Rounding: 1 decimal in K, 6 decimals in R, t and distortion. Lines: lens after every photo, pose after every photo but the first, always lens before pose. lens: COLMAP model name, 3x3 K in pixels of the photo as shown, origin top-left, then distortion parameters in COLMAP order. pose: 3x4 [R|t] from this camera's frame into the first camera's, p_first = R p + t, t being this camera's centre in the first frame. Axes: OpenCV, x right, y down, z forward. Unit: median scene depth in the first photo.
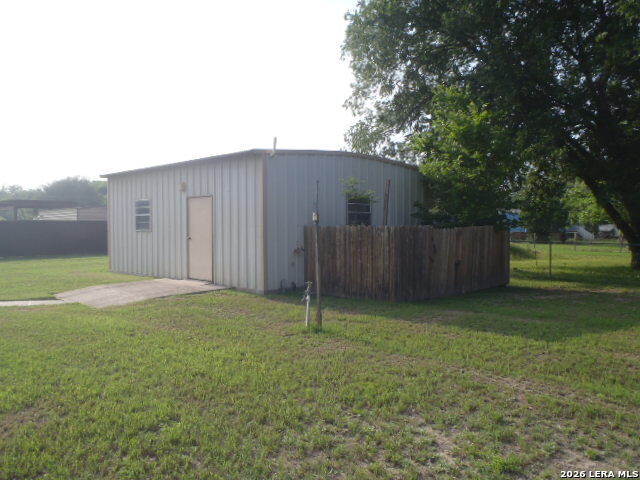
lens RADIAL K [[541.4, 0, 320.0], [0, 541.4, 240.0], [0, 0, 1]] dist [-0.073065, 0.045420]
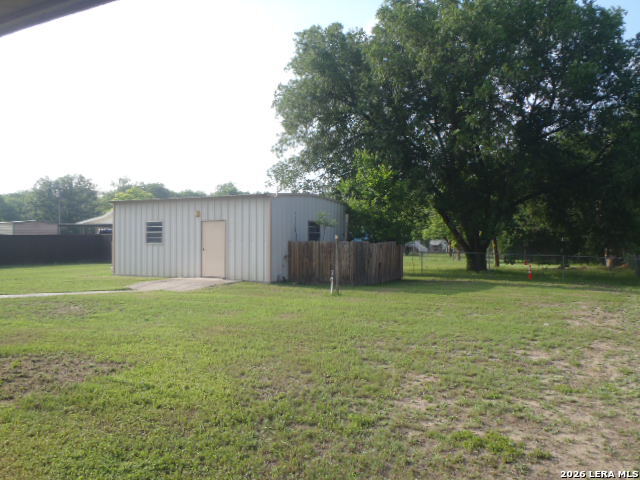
lens RADIAL K [[541.4, 0, 320.0], [0, 541.4, 240.0], [0, 0, 1]] dist [-0.073065, 0.045420]
pose [[0.959170, 0.004420, 0.282796, -0.337845], [0.002880, 0.999673, -0.025393, 0.009674], [-0.282816, 0.025170, 0.958844, -0.474889]]
